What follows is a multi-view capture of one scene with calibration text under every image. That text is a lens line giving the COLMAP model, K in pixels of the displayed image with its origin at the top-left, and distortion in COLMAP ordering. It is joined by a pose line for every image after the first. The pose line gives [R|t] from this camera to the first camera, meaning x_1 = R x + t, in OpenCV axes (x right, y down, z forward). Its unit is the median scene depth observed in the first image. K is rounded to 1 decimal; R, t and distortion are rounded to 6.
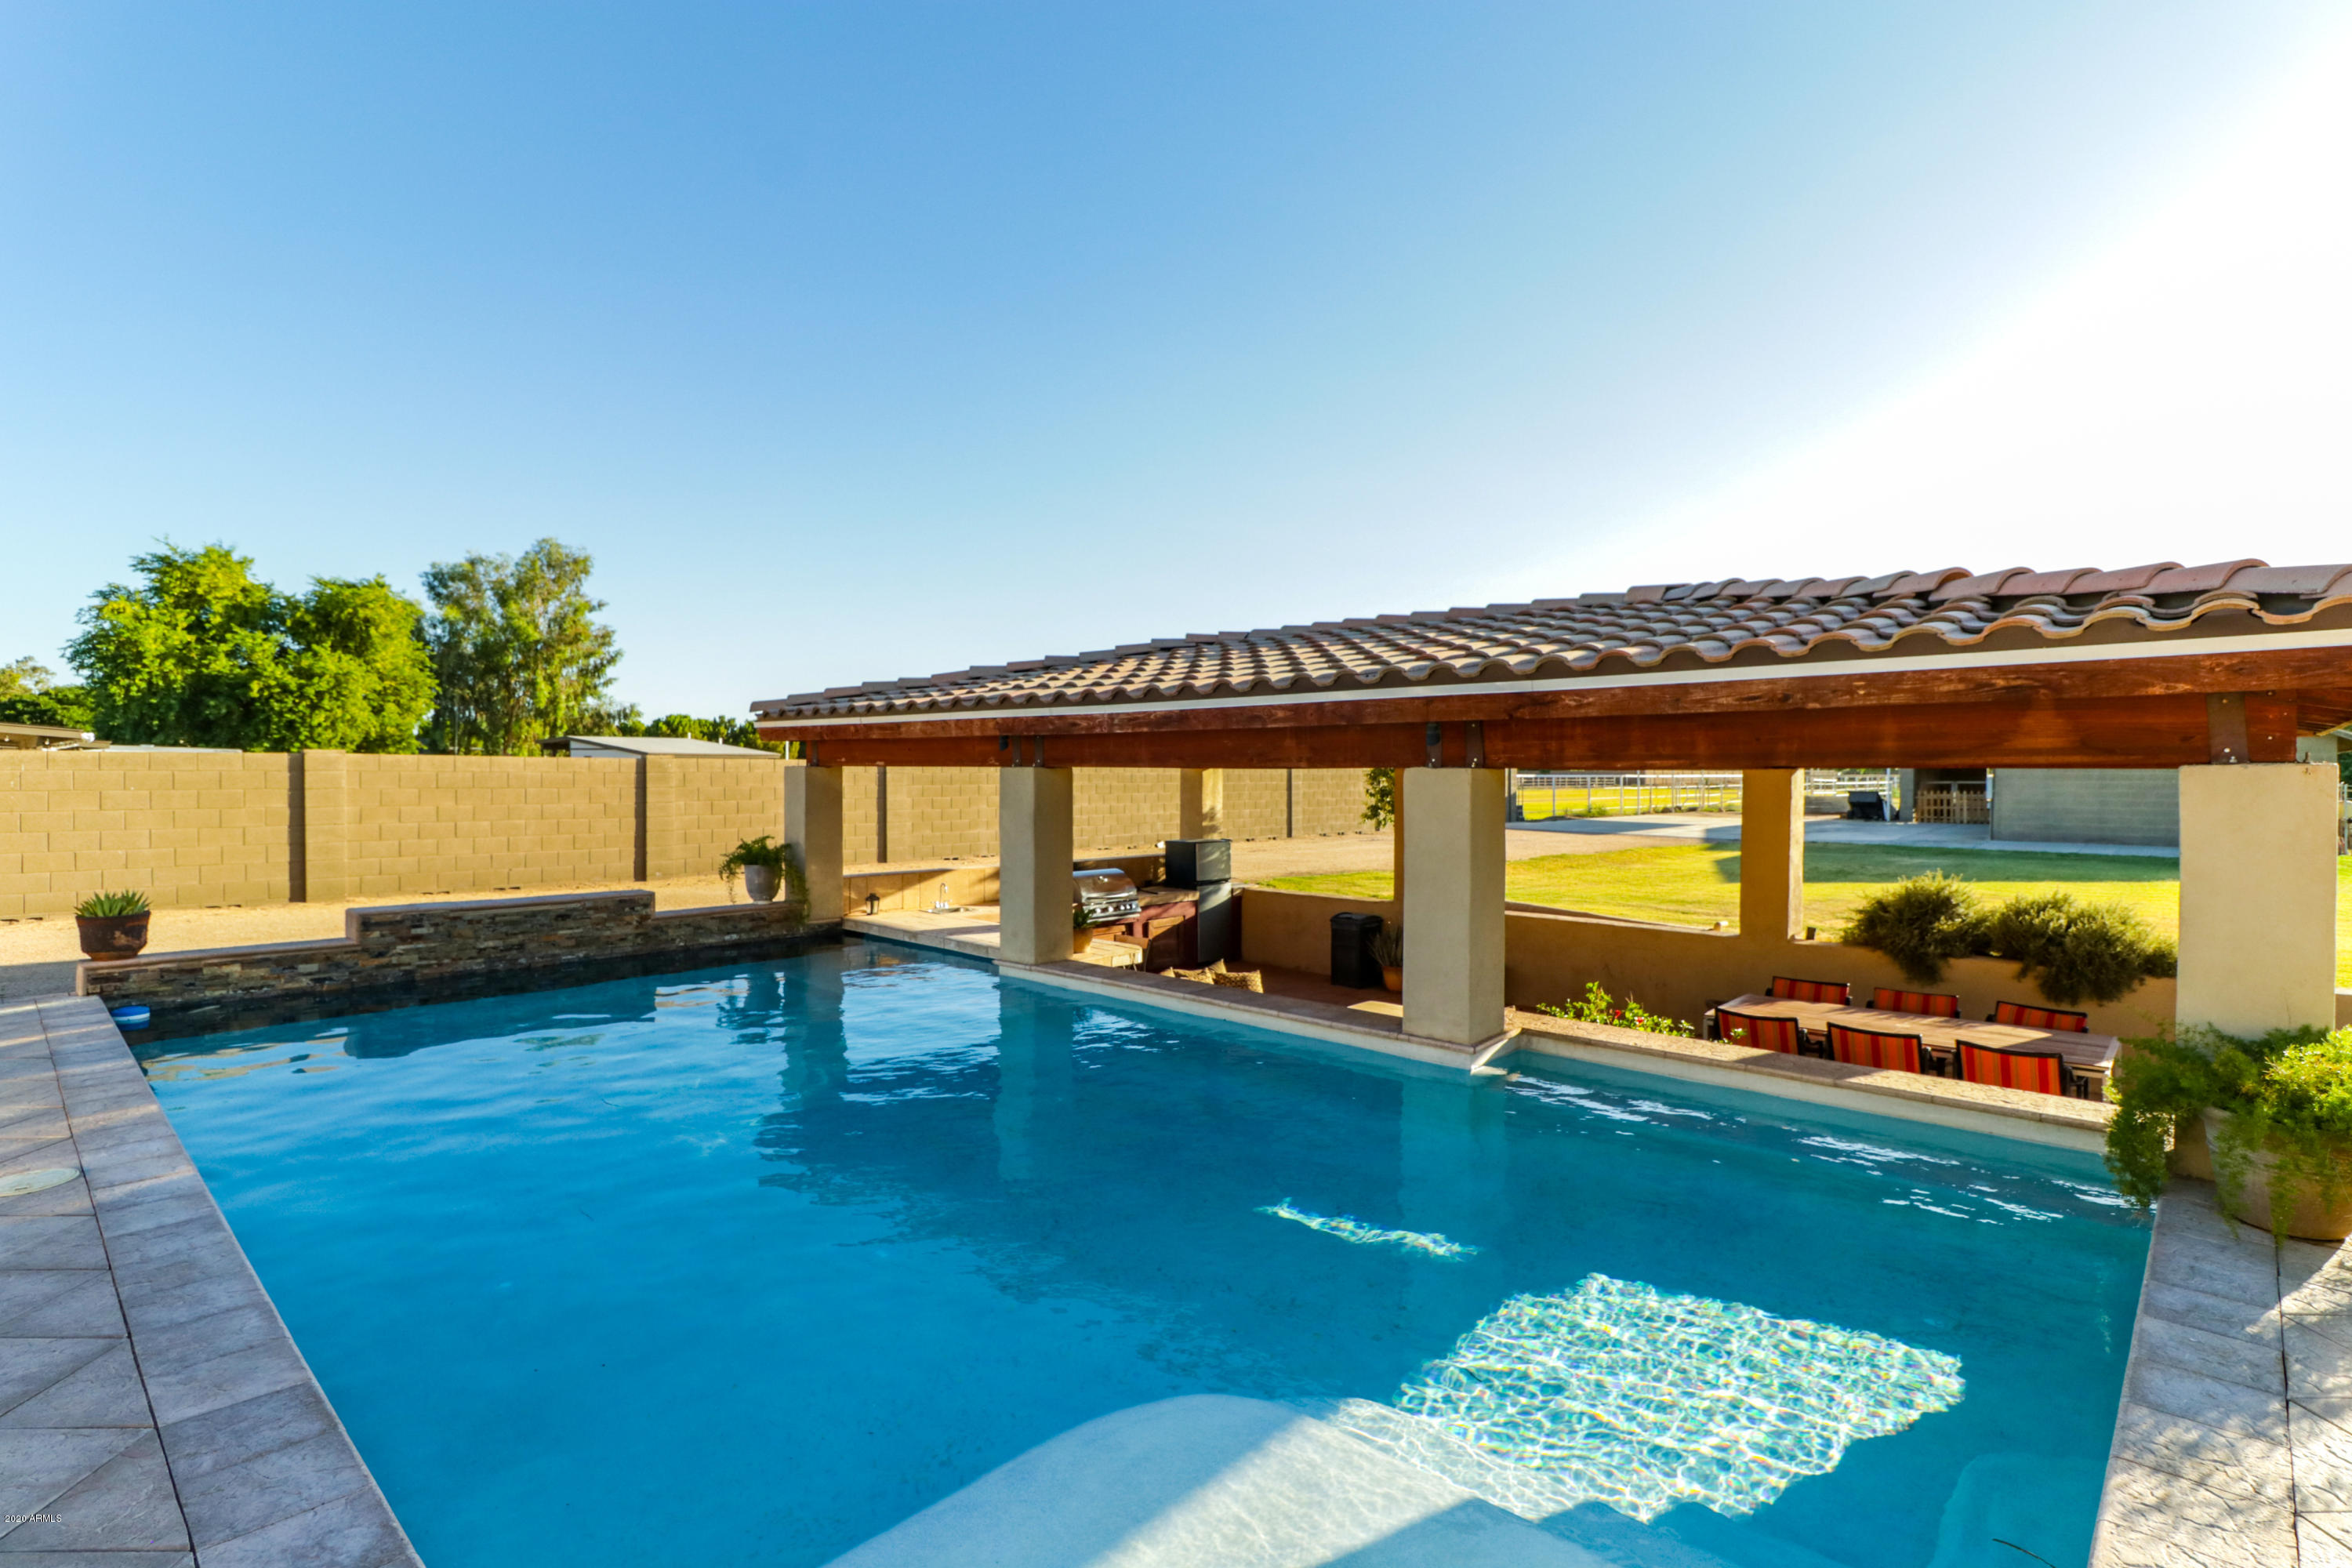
lens RADIAL K [[1146.7, 0, 1172.2], [0, 1146.7, 779.8], [0, 0, 1]] dist [-0.004674, -0.000864]
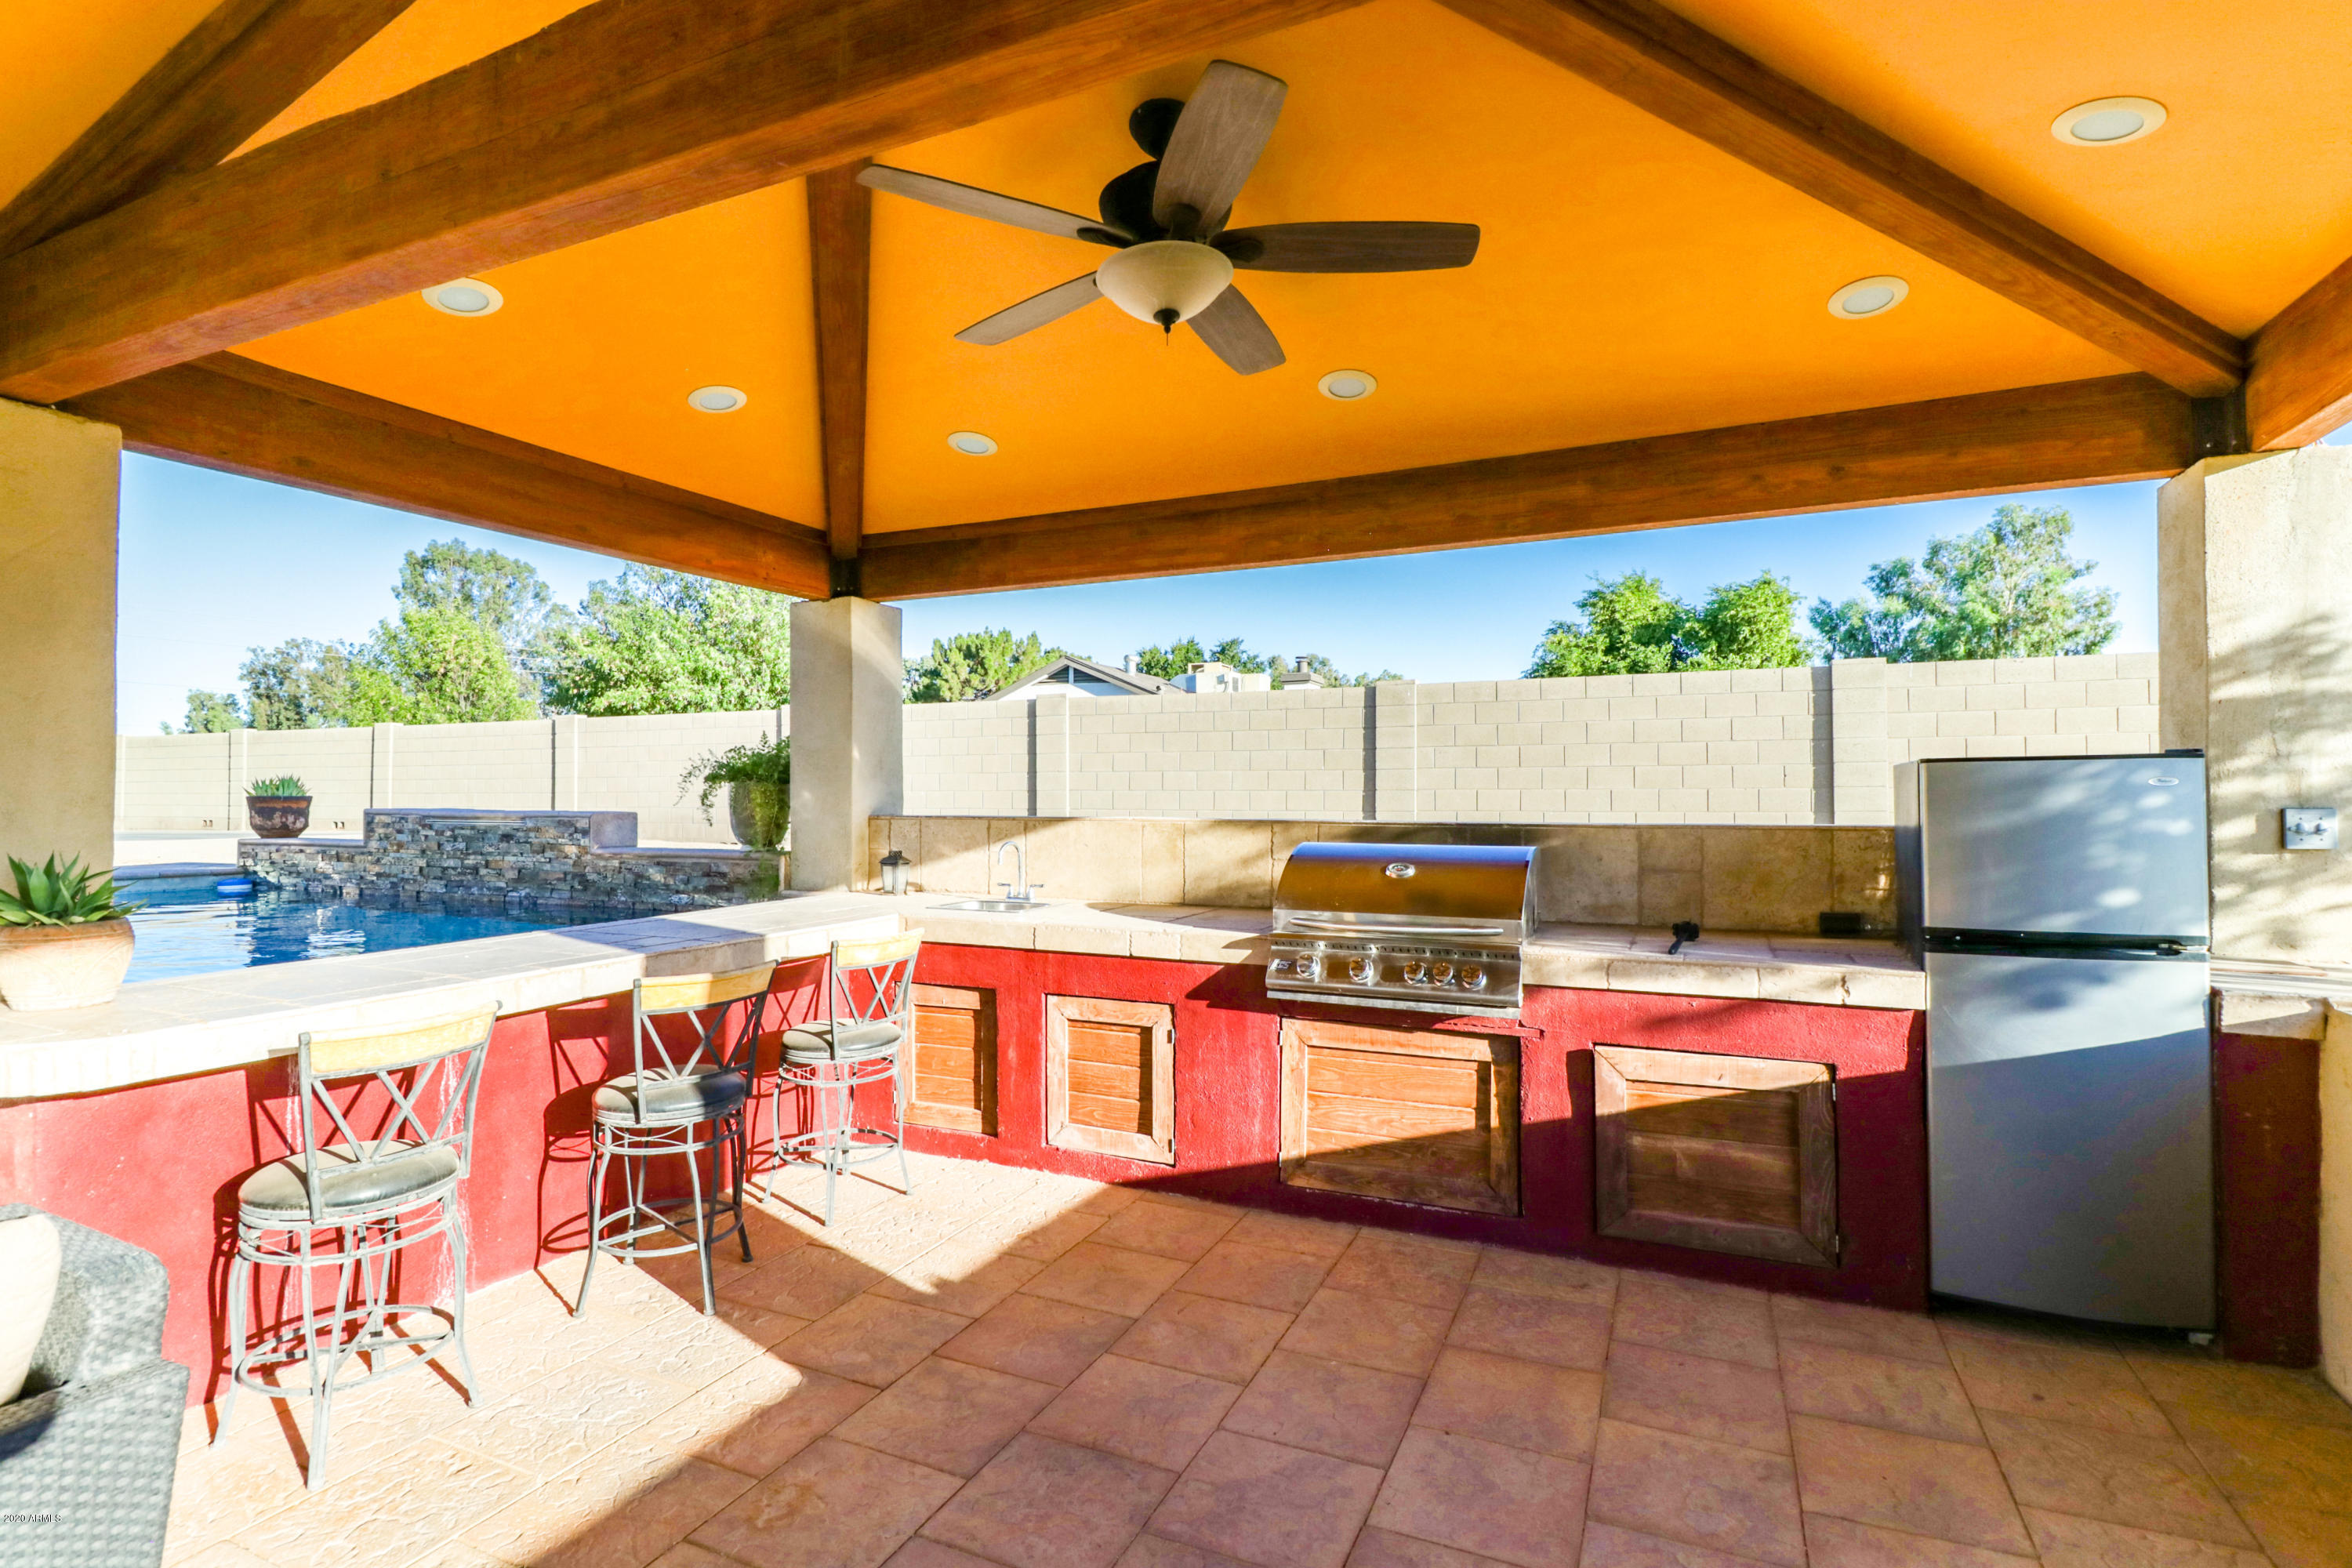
lens RADIAL K [[1146.7, 0, 1160.1], [0, 1146.7, 785.0], [0, 0, 1]] dist [-0.004674, -0.000864]
pose [[0.312916, -0.014526, -0.949670, 0.056934], [-0.007171, 0.999818, -0.017656, 0.019961], [0.949754, 0.012335, 0.312755, 0.238577]]
